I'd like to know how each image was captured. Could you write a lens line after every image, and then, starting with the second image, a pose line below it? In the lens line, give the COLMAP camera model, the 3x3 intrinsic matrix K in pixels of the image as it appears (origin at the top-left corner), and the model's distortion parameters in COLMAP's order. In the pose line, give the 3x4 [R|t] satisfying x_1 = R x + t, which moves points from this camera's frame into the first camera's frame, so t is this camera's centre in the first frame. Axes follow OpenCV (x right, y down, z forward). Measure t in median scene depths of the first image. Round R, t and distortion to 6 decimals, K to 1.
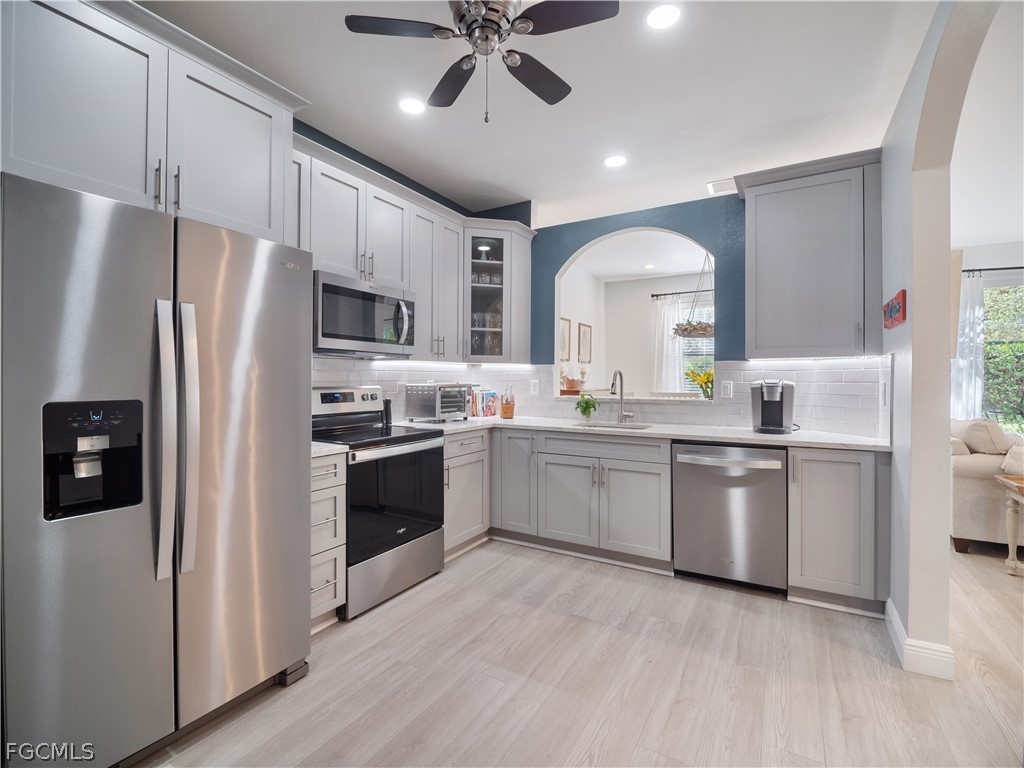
lens RADIAL K [[466.3, 0, 492.7], [0, 466.3, 378.1], [0, 0, 1]] dist [-0.022951, -0.000532]
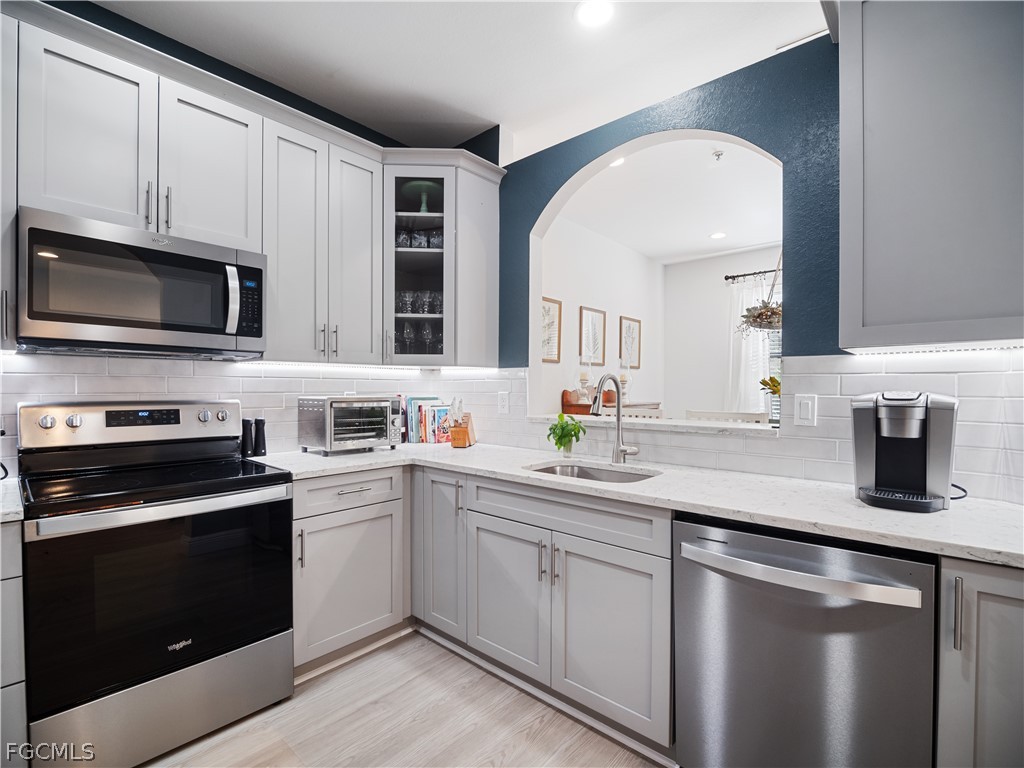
lens RADIAL K [[469.6, 0, 497.5], [0, 469.6, 394.1], [0, 0, 1]] dist [-0.017581, -0.000418]
pose [[0.982856, 0.003160, -0.184346, 0.251610], [-0.001030, 0.999932, 0.011648, 0.000451], [0.184370, -0.011259, 0.982792, 0.403989]]
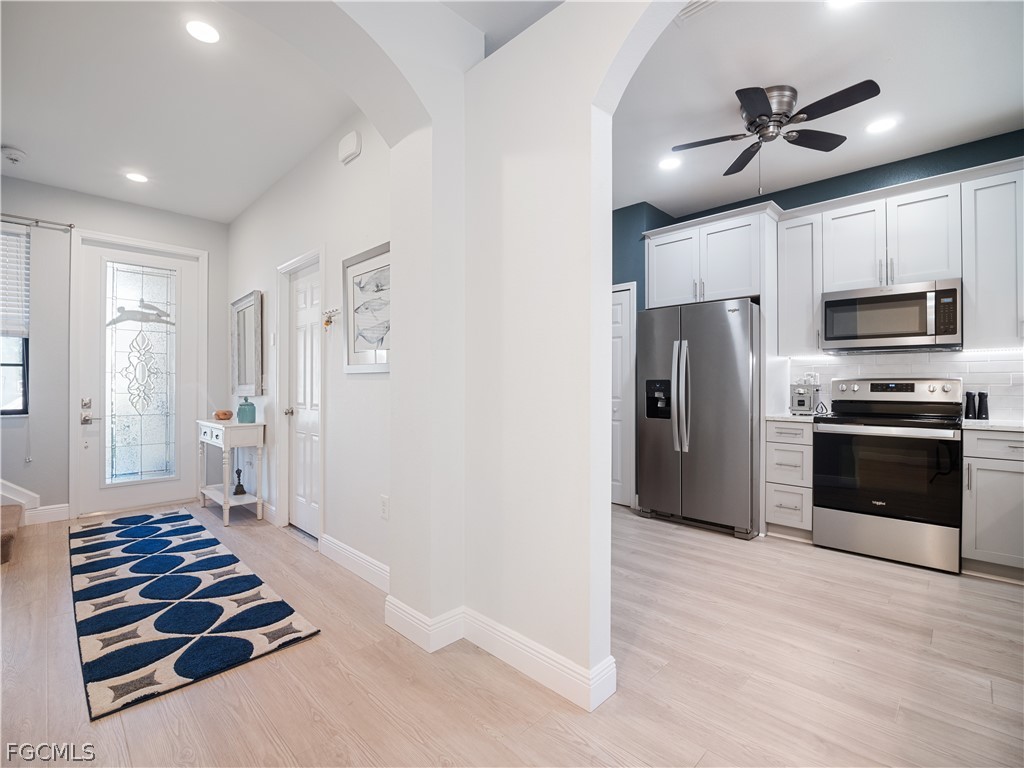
lens RADIAL K [[464.7, 0, 508.7], [0, 464.7, 381.7], [0, 0, 1]] dist [-0.011835, -0.000291]
pose [[-0.234797, -0.009005, -0.972003, 0.899084], [-0.003208, 0.999959, -0.008489, 0.036271], [0.972039, 0.001125, -0.234816, 0.313984]]
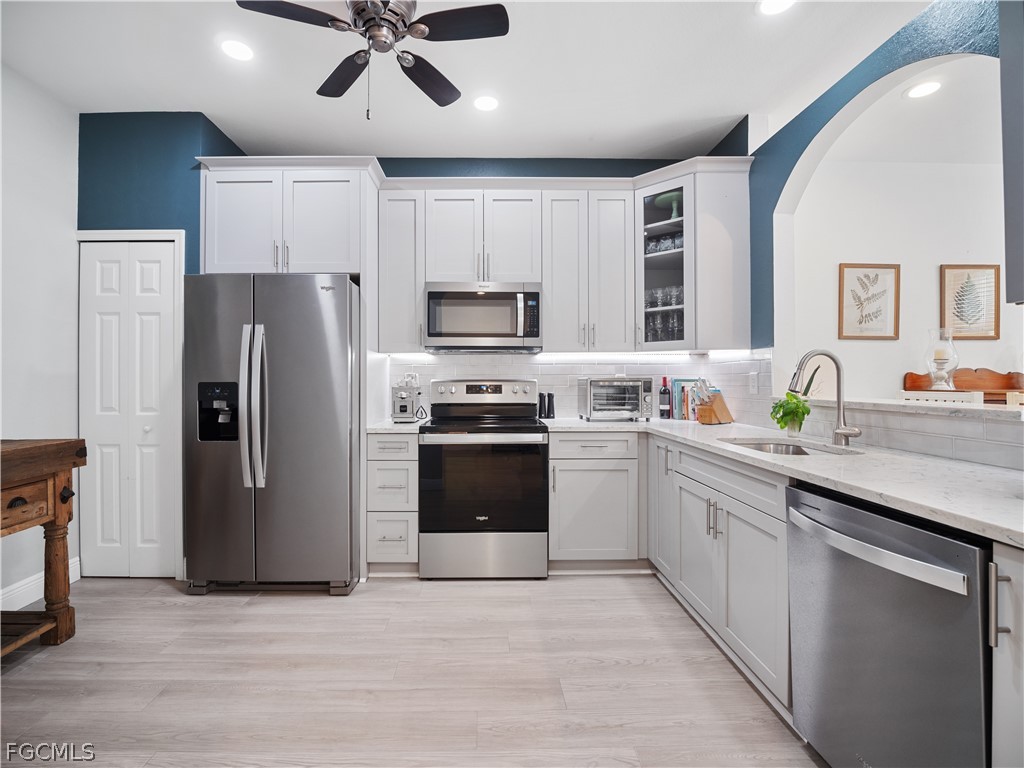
lens RADIAL K [[466.3, 0, 492.7], [0, 466.3, 378.1], [0, 0, 1]] dist [-0.022951, -0.000532]
pose [[0.539672, -0.006496, -0.841851, 0.555578], [0.002966, 0.999979, -0.005815, 0.019353], [0.841870, 0.000641, 0.539679, 0.376724]]
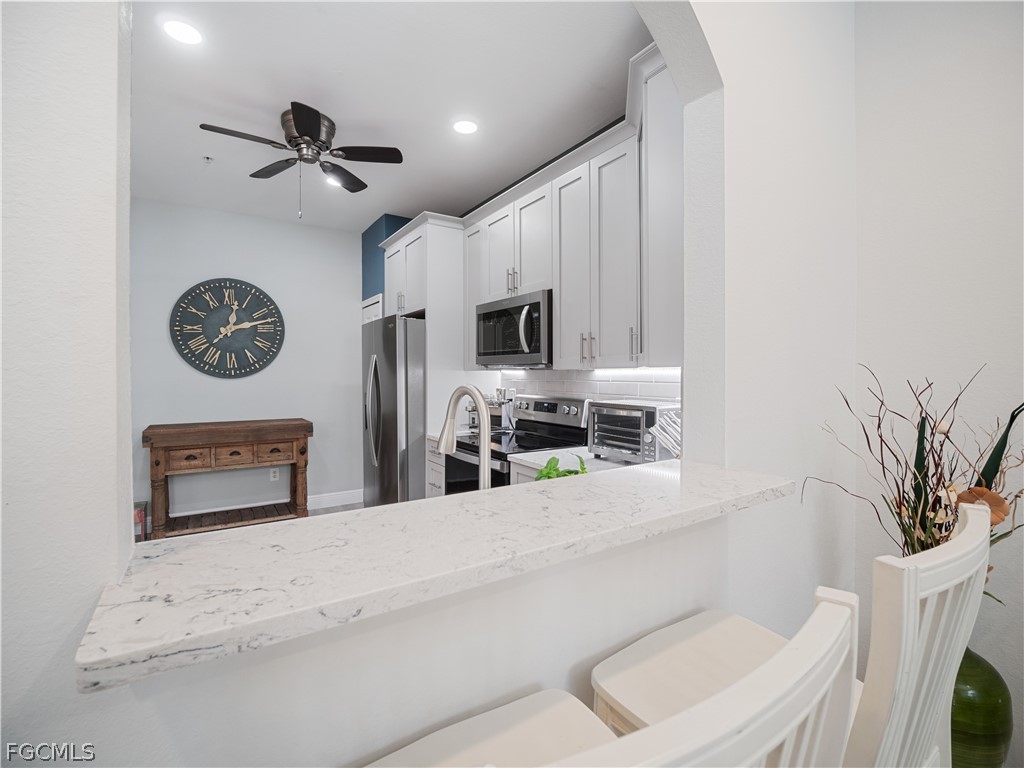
lens RADIAL K [[466.3, 0, 492.7], [0, 466.3, 378.1], [0, 0, 1]] dist [-0.022951, -0.000532]
pose [[-0.437931, 0.007550, -0.898977, 0.595914], [0.000461, 0.999966, 0.008174, -0.029087], [0.899009, 0.003165, -0.437919, 1.224599]]
